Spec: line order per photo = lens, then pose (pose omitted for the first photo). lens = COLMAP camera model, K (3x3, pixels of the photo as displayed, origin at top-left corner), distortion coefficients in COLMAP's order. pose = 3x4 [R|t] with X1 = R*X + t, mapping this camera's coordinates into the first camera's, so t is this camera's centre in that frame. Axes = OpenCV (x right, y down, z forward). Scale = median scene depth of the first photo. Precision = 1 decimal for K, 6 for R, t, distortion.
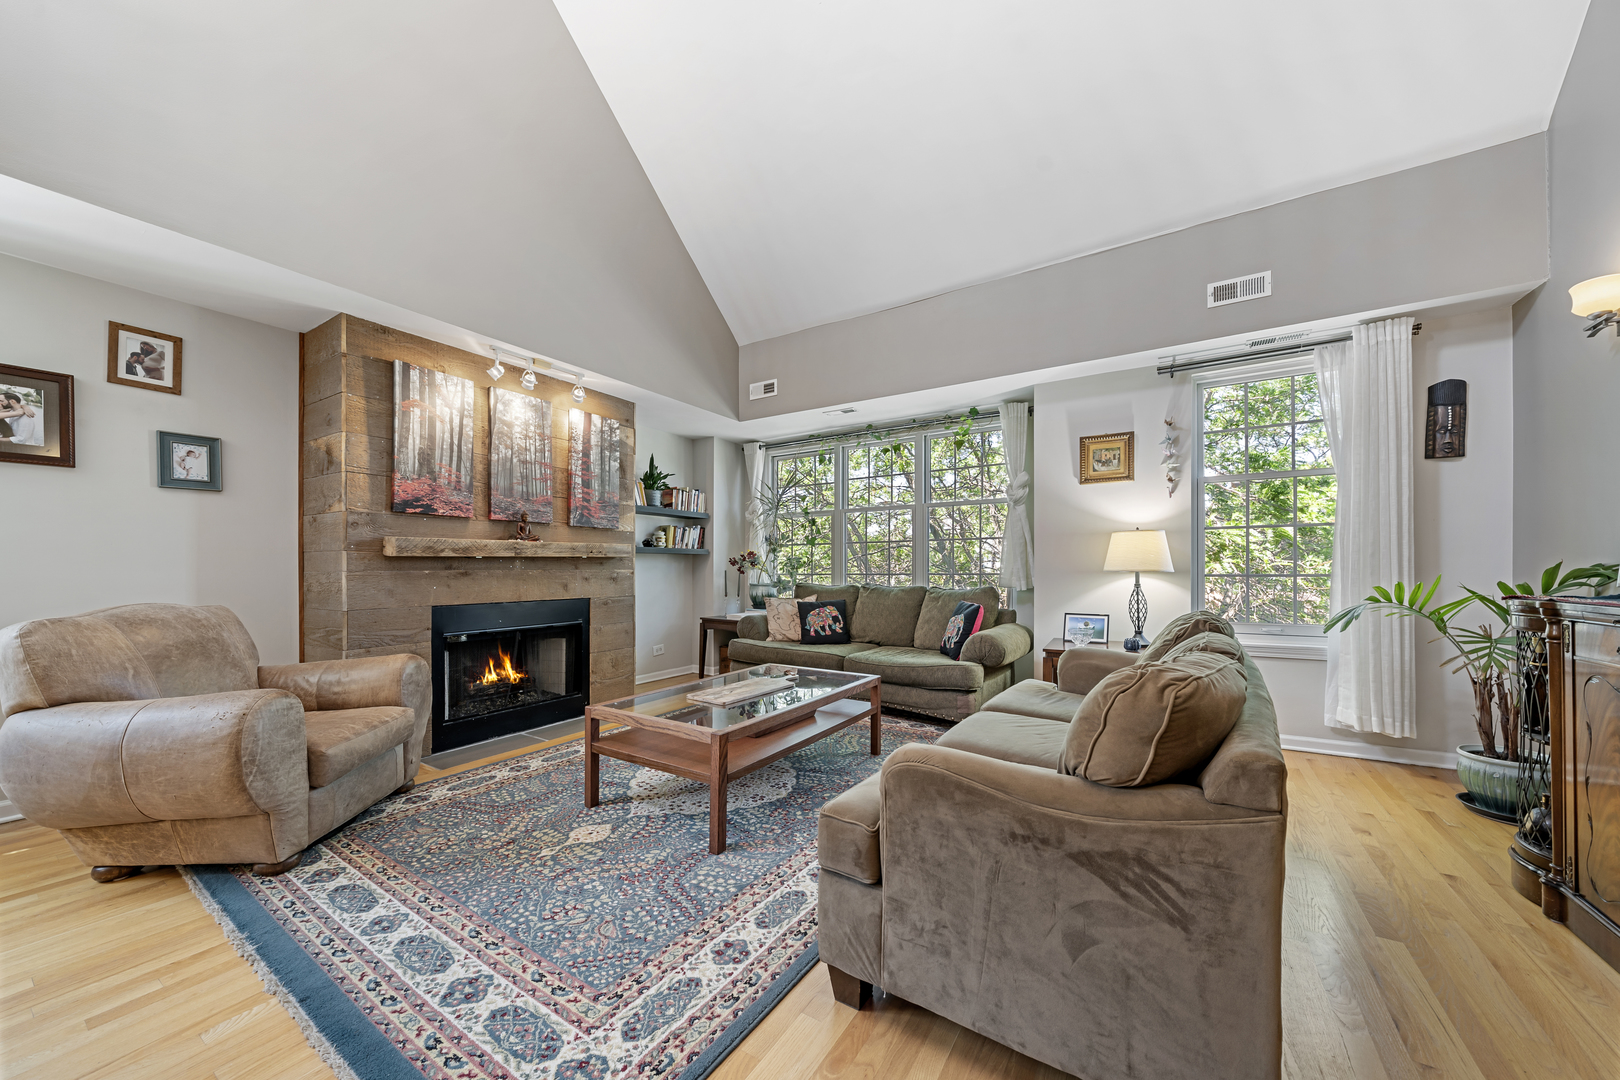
lens RADIAL K [[562.7, 0, 814.5], [0, 562.7, 561.8], [0, 0, 1]] dist [-0.000980, -0.000121]
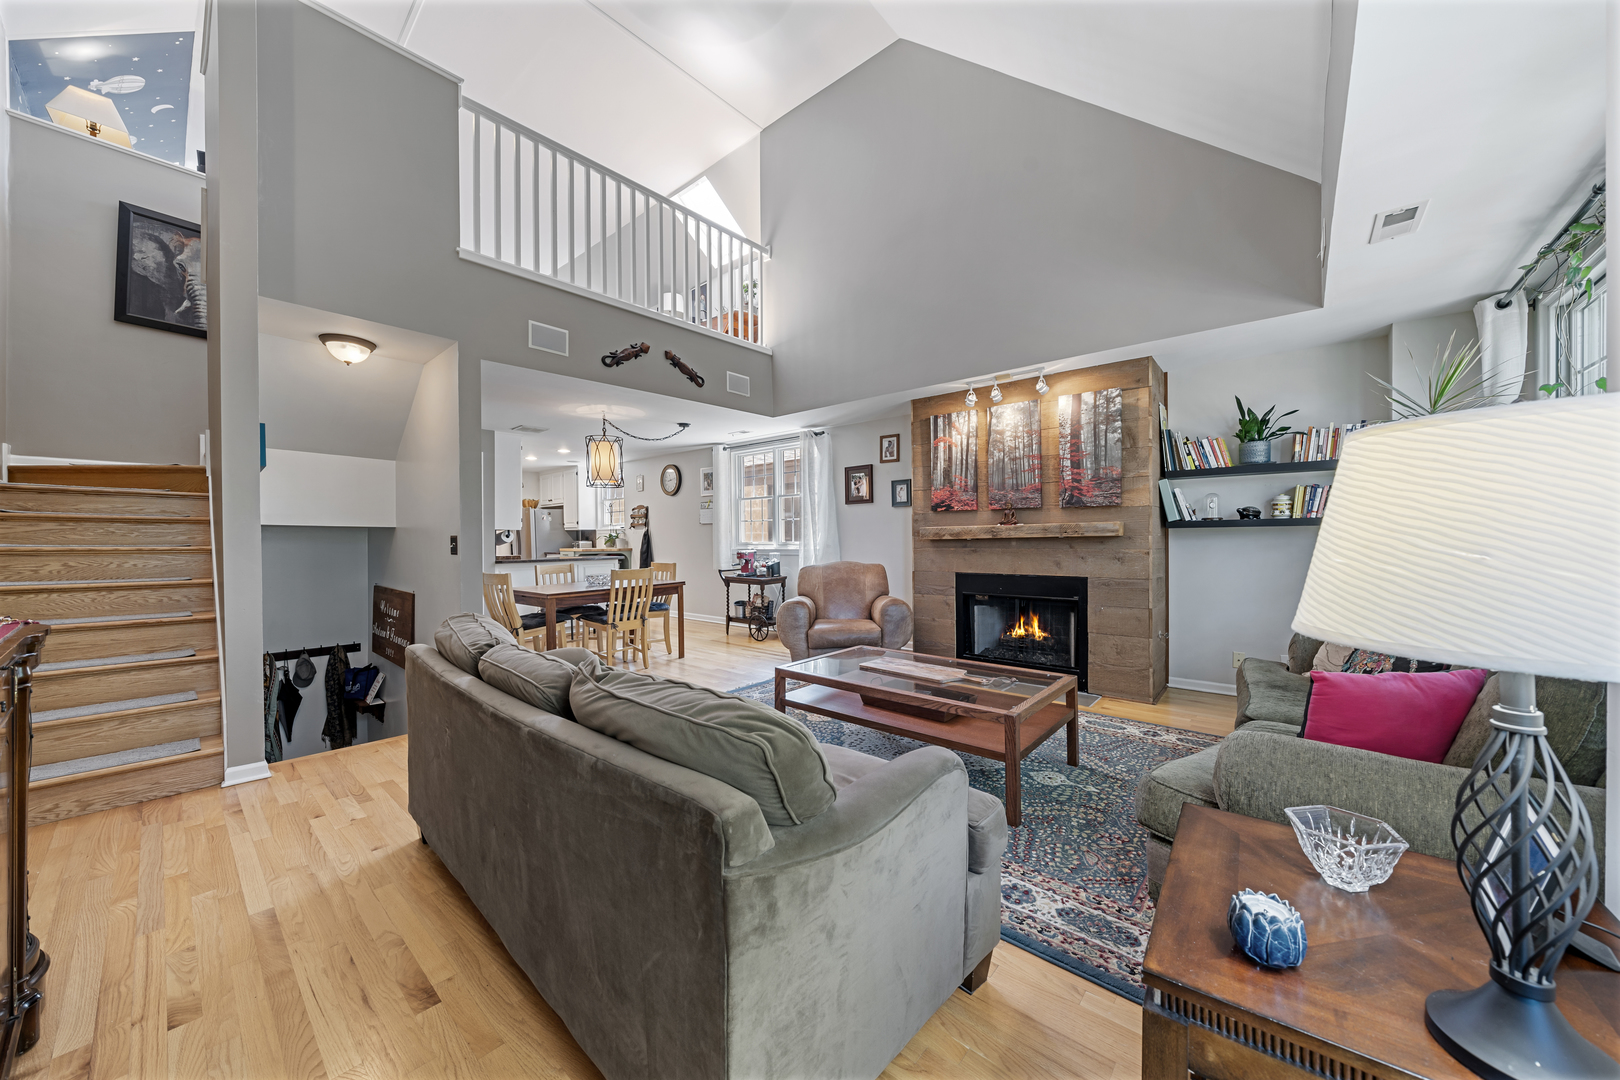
lens RADIAL K [[562.7, 0, 810.4], [0, 562.7, 541.7], [0, 0, 1]] dist [-0.000980, -0.000121]
pose [[-0.140325, 0.012418, -0.990028, 0.760821], [0.020909, 0.999736, 0.009576, -0.020761], [0.989885, -0.019356, -0.140547, 0.748054]]
